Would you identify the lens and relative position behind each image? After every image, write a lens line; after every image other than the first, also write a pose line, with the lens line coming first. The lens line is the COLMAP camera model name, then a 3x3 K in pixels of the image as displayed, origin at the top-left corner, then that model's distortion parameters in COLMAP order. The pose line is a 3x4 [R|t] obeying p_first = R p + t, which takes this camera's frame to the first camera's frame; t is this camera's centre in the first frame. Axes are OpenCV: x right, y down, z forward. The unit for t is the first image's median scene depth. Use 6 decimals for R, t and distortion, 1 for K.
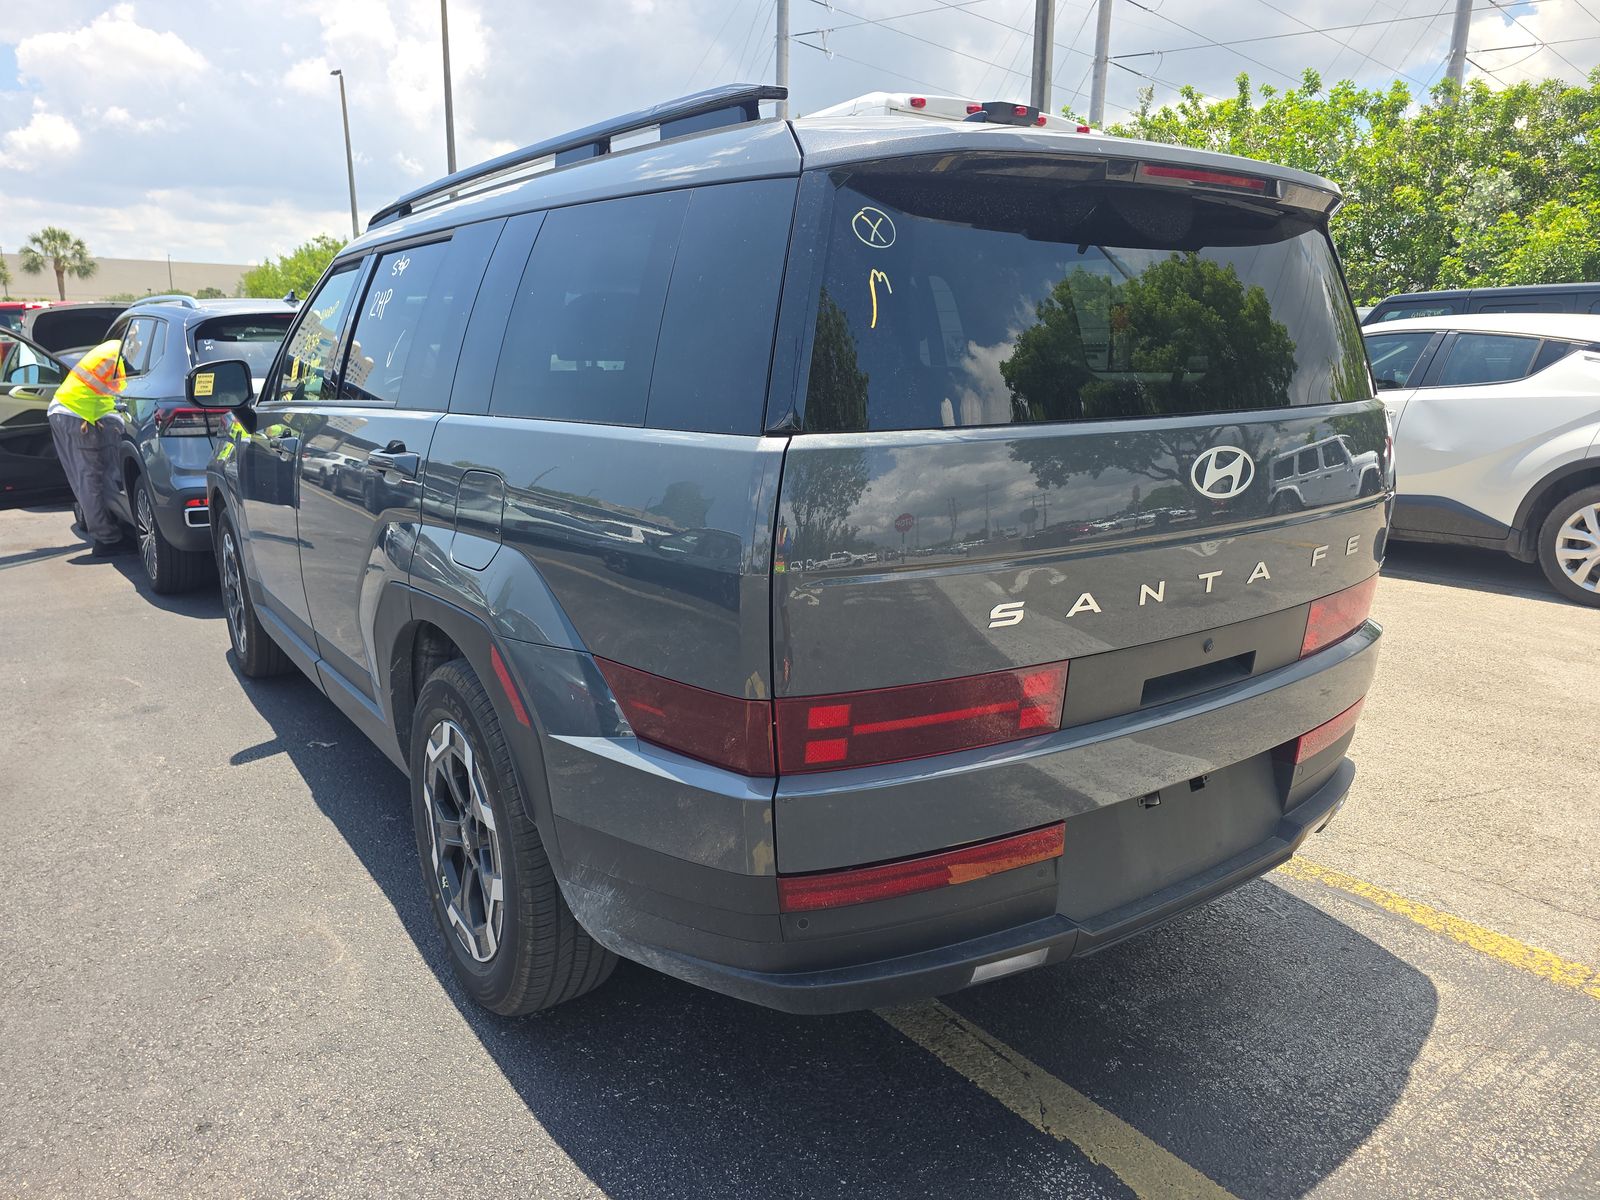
lens RADIAL K [[1130.7, 0, 803.3], [0, 1130.7, 601.2], [0, 0, 1]] dist [0.062150, -0.059225]
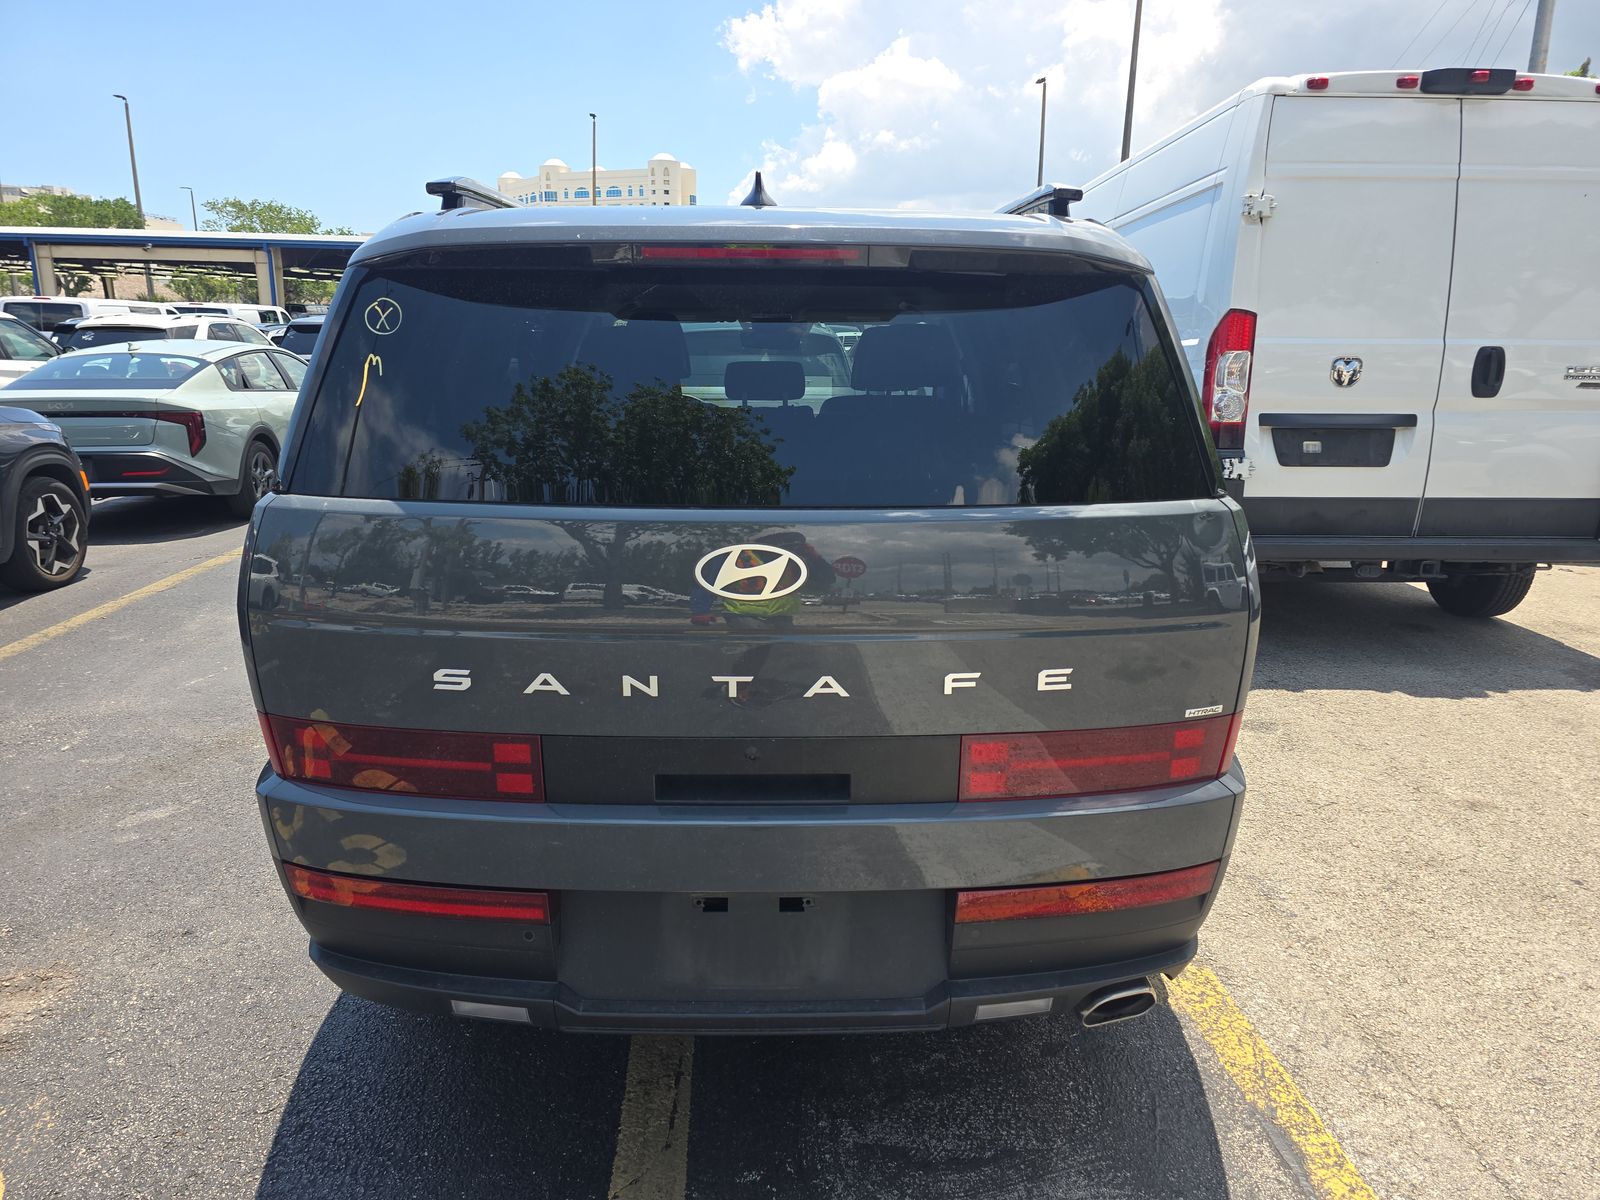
lens RADIAL K [[1130.7, 0, 803.3], [0, 1130.7, 601.2], [0, 0, 1]] dist [0.062150, -0.059225]
pose [[0.810188, 0.143918, -0.568228, 0.572766], [-0.137501, 0.989004, 0.054439, -0.090158], [0.569815, 0.034026, 0.821069, 0.171964]]
